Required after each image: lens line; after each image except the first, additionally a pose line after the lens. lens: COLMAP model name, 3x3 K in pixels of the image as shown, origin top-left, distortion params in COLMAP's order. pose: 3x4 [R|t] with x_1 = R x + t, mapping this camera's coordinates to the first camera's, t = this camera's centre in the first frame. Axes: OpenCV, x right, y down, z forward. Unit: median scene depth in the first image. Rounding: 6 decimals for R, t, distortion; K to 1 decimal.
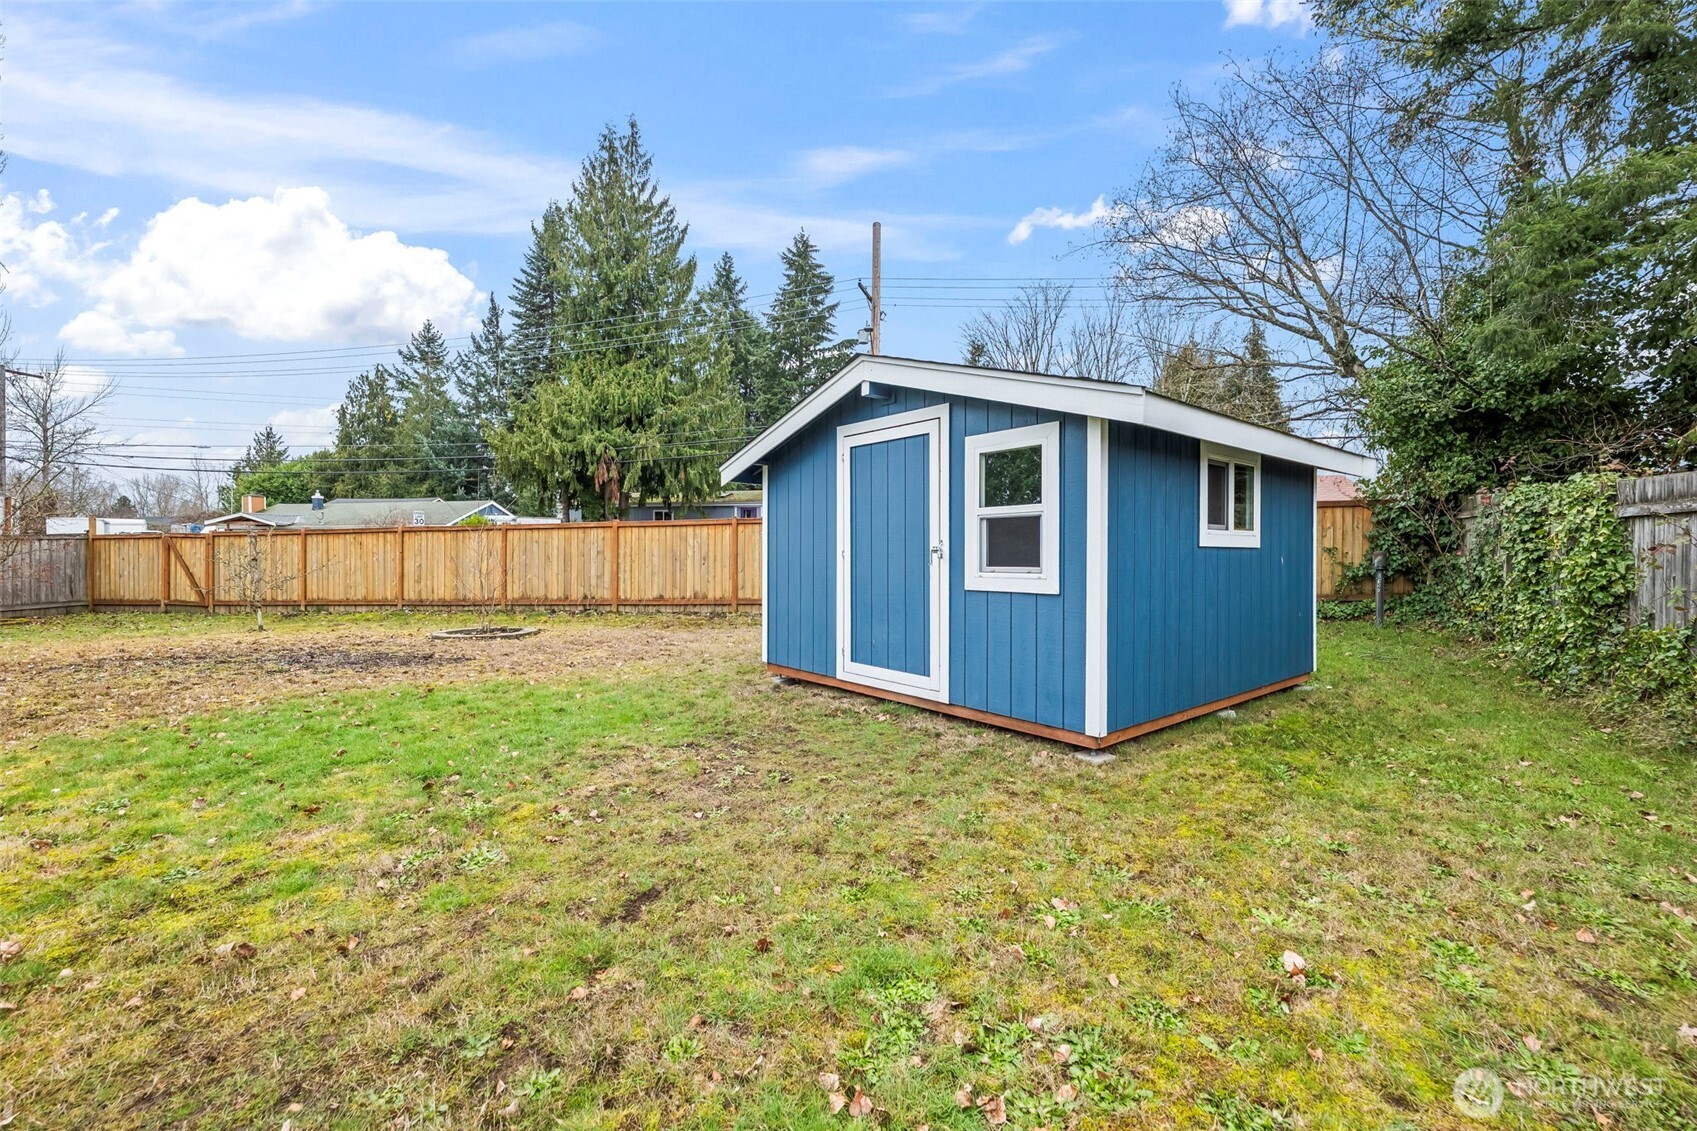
lens RADIAL K [[708.1, 0, 838.8], [0, 708.1, 560.4], [0, 0, 1]] dist [0.023407, -0.011872]
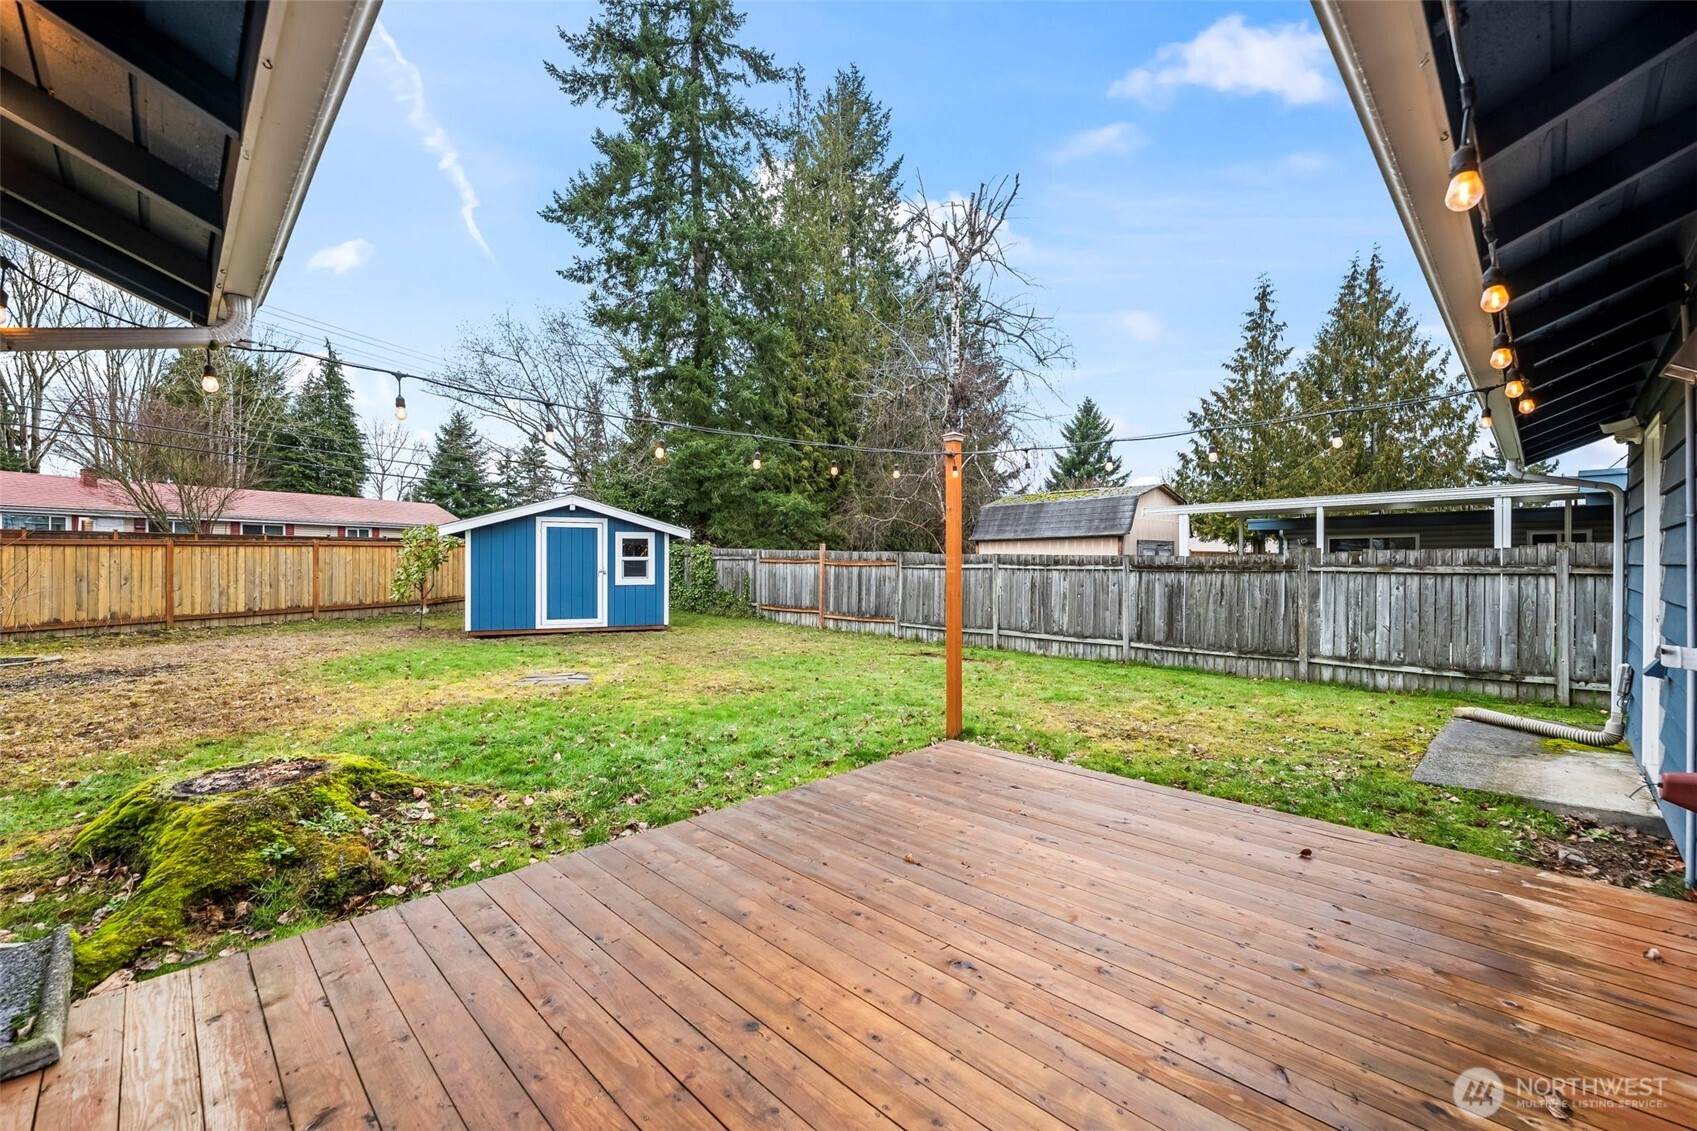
lens RADIAL K [[708.1, 0, 838.8], [0, 708.1, 560.4], [0, 0, 1]] dist [0.023407, -0.011872]
pose [[0.316608, 0.001070, 0.948556, -2.140739], [0.009910, 0.999941, -0.004436, -0.035305], [-0.948505, 0.010804, 0.316578, -0.723700]]
